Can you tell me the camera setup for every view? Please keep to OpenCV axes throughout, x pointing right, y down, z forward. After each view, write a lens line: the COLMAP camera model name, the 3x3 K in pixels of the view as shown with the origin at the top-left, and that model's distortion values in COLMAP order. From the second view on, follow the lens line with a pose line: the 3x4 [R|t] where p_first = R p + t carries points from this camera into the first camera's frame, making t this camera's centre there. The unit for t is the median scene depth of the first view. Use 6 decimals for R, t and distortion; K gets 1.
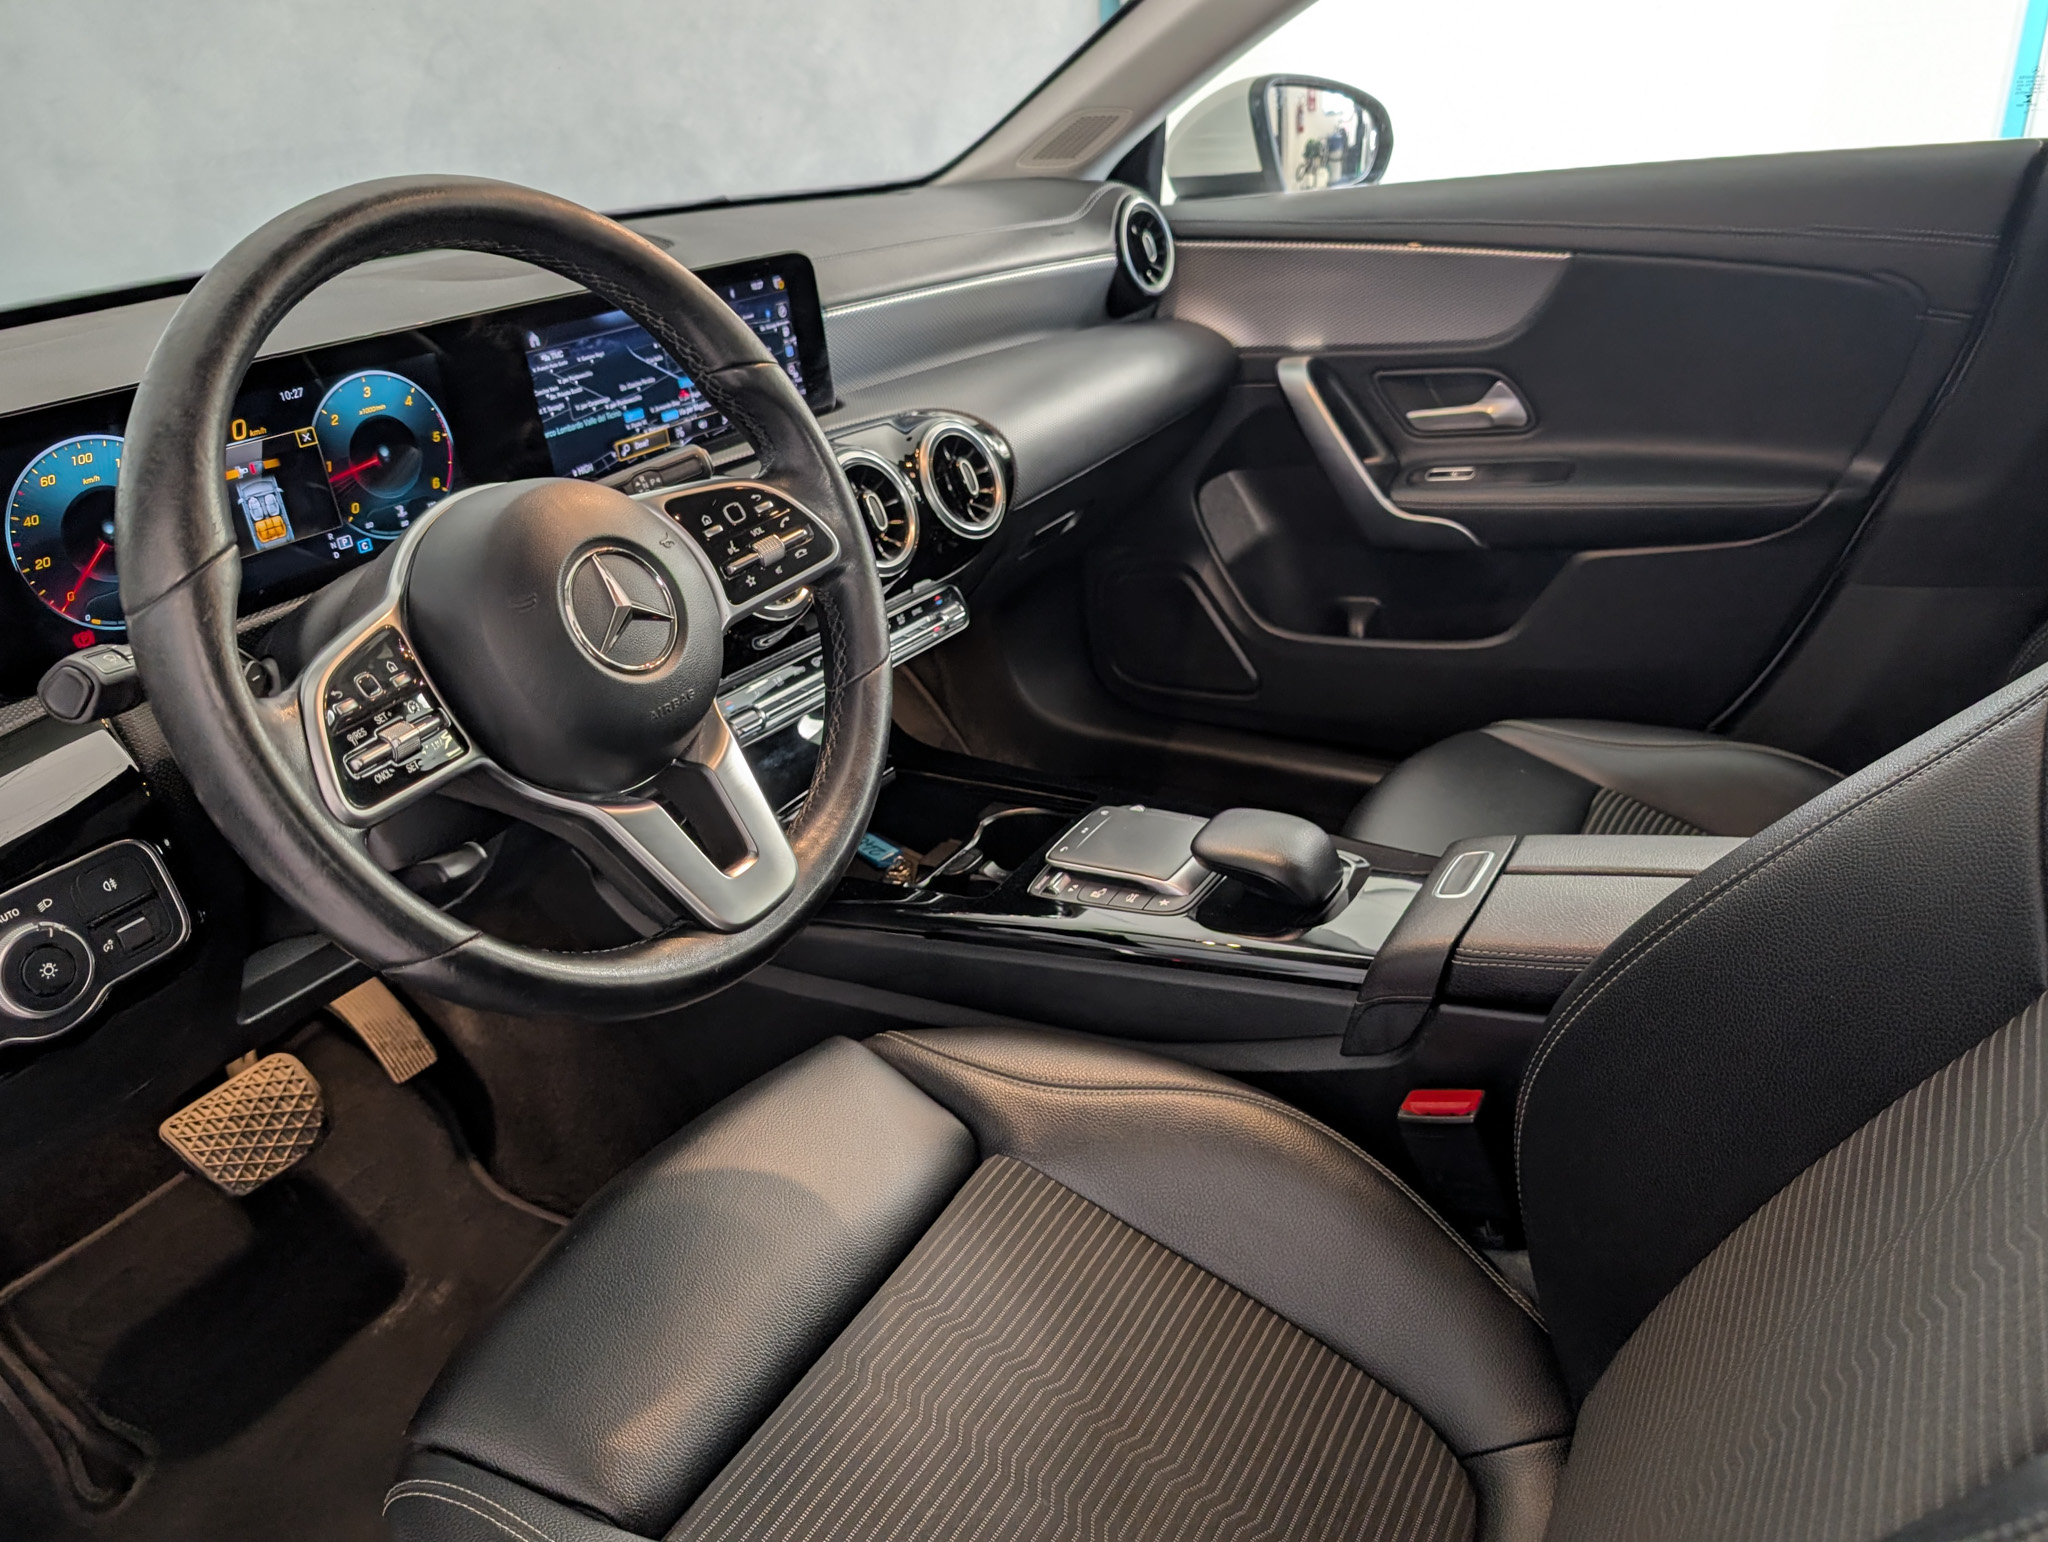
lens RADIAL K [[1528.6, 0, 1025.2], [0, 1528.6, 757.4], [0, 0, 1]] dist [0.019010, -0.005403]
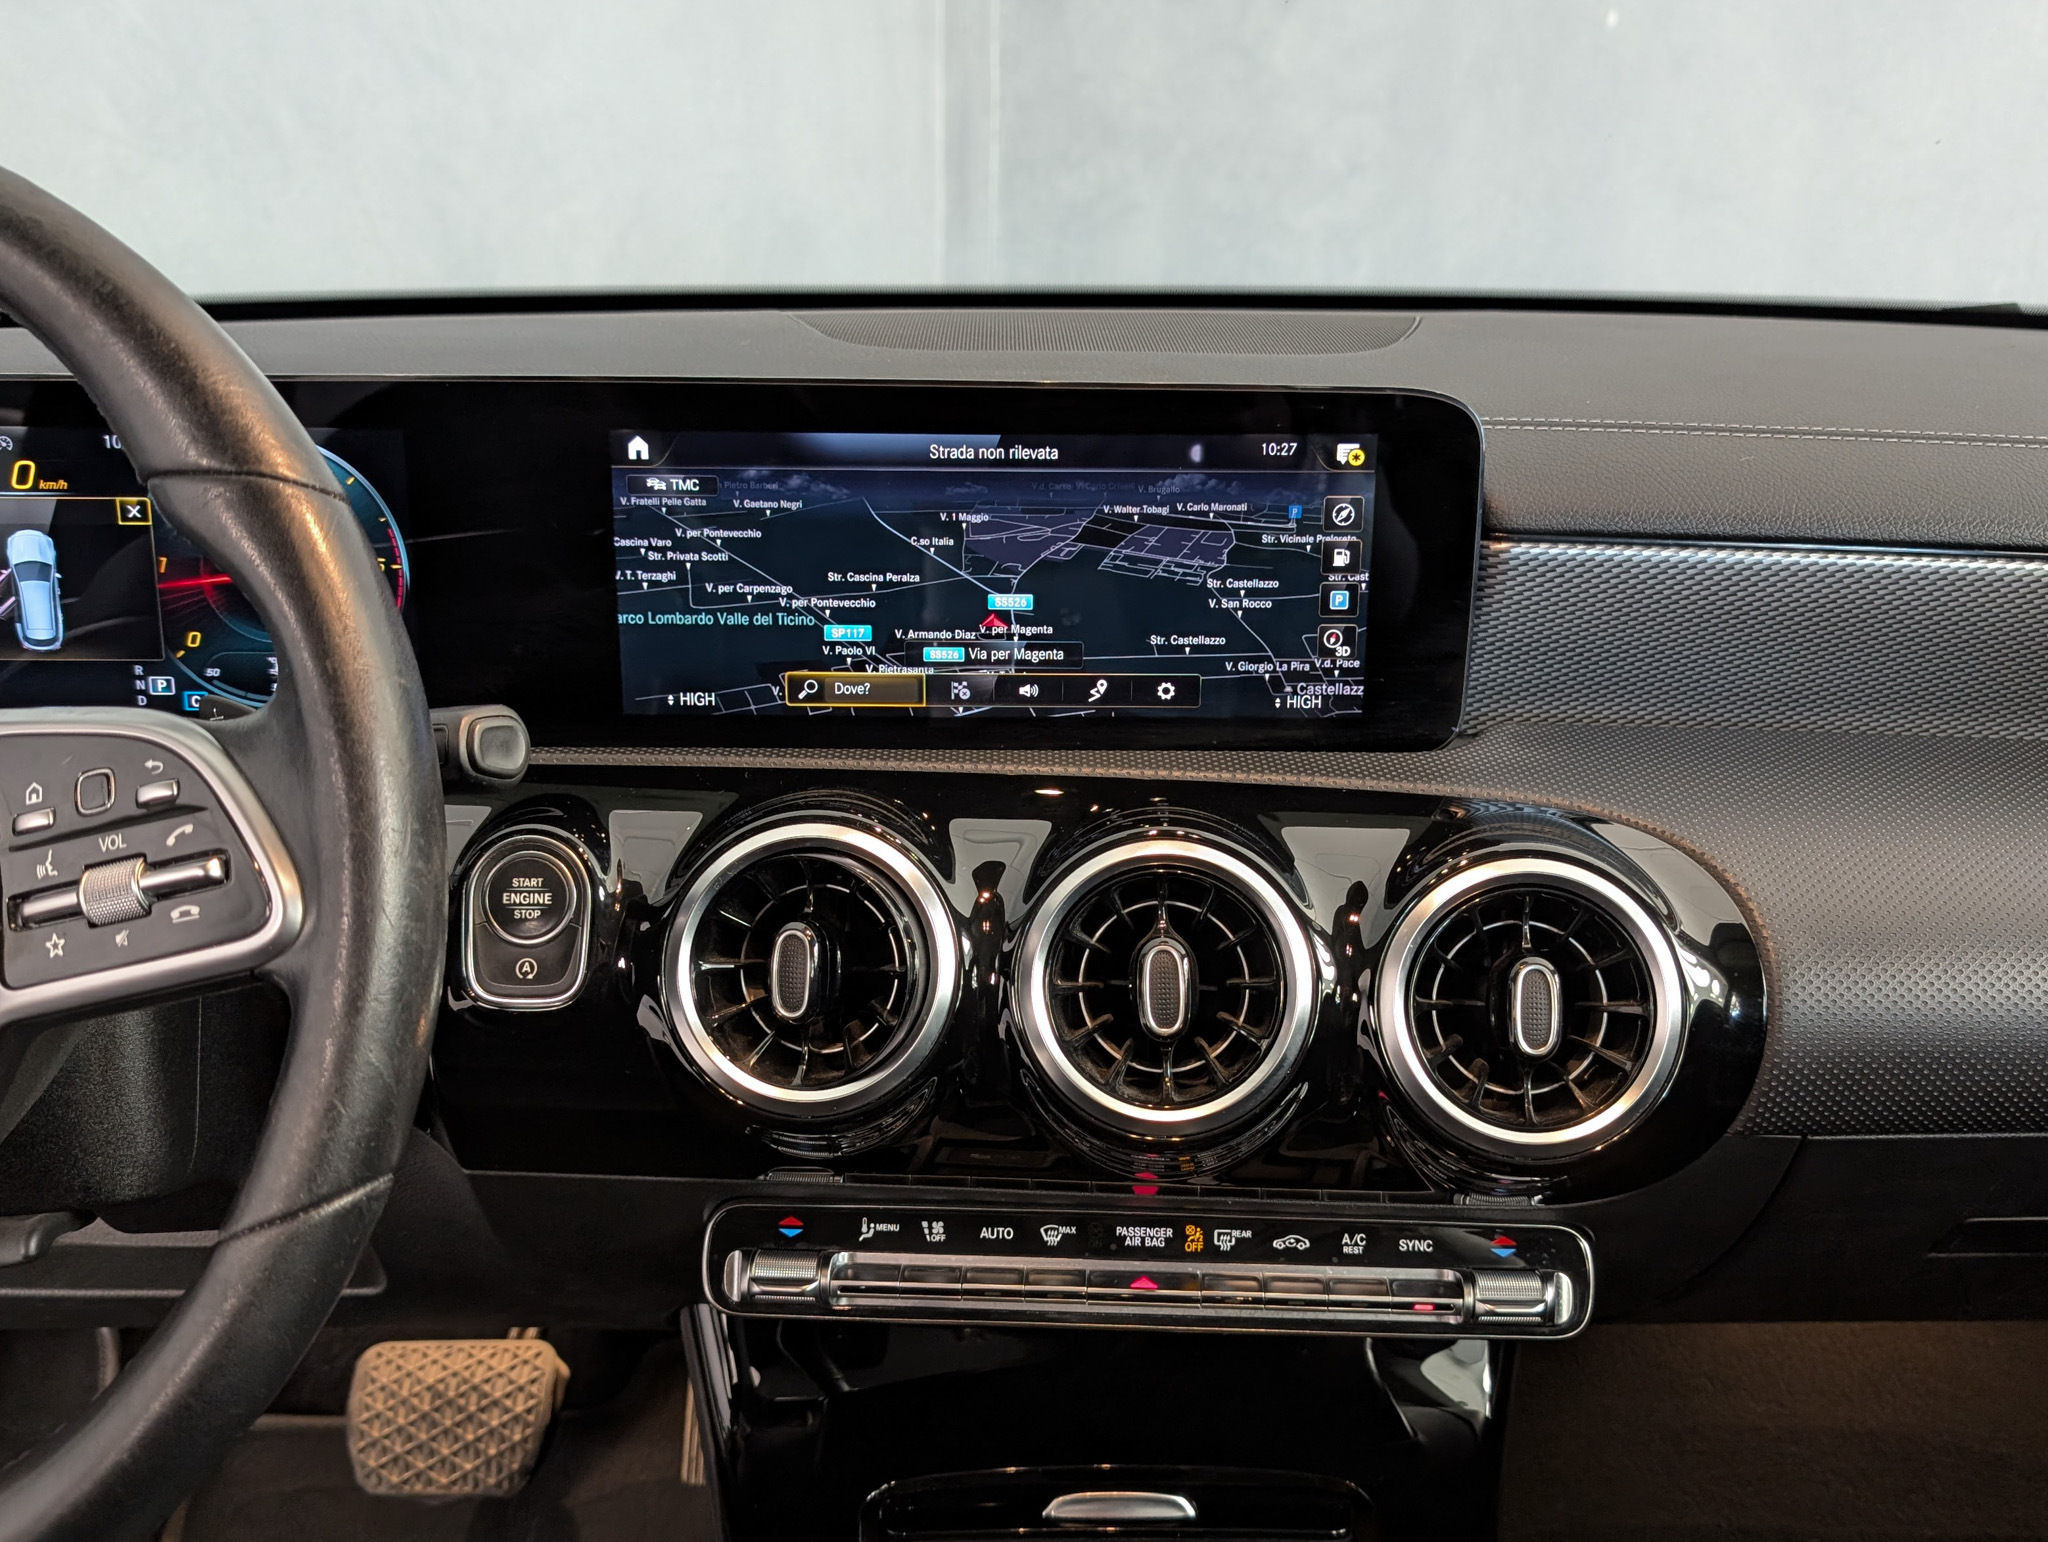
lens RADIAL K [[1886.4, 0, 1024.0], [0, 1886.4, 771.0], [0, 0, 1]] dist [0.105653, -0.257372]
pose [[0.509211, 0.312592, -0.801867, 0.311226], [-0.393184, 0.913289, 0.106343, -0.286092], [0.765578, 0.261130, 0.587963, 0.723782]]
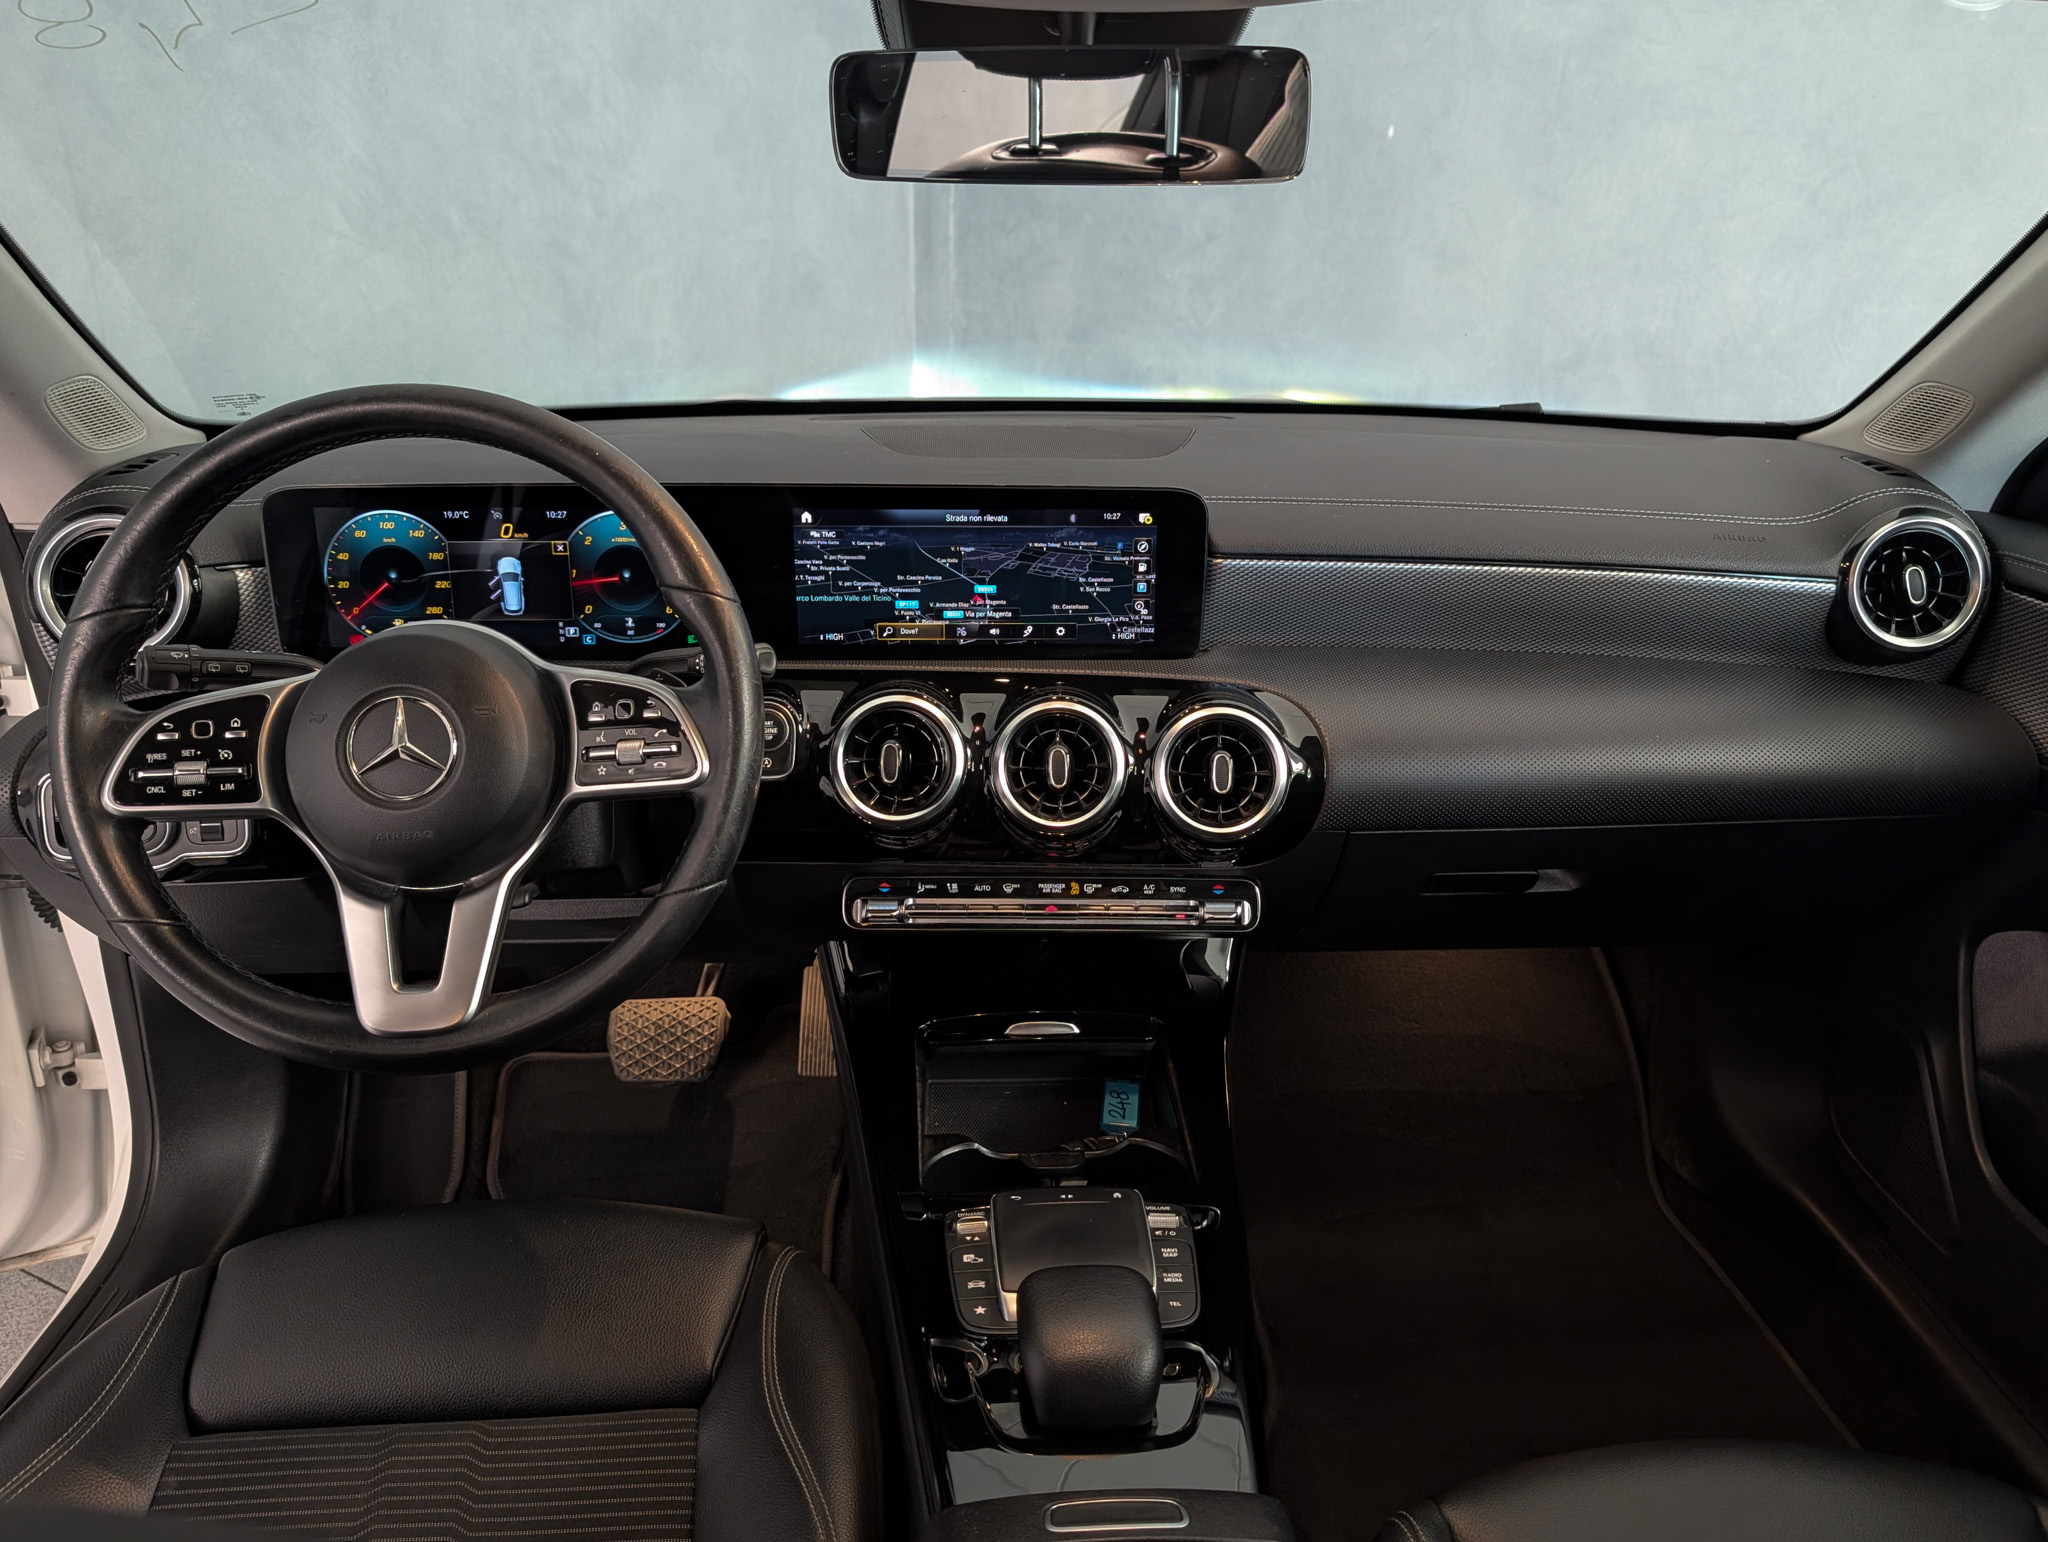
lens RADIAL K [[1569.5, 0, 1070.4], [0, 1569.5, 761.3], [0, 0, 1]] dist [0.005194, -0.005520]
pose [[0.561448, 0.351926, -0.748949, 0.699612], [-0.391242, 0.910406, 0.134500, -0.332195], [0.729181, 0.217505, 0.648834, 0.421040]]
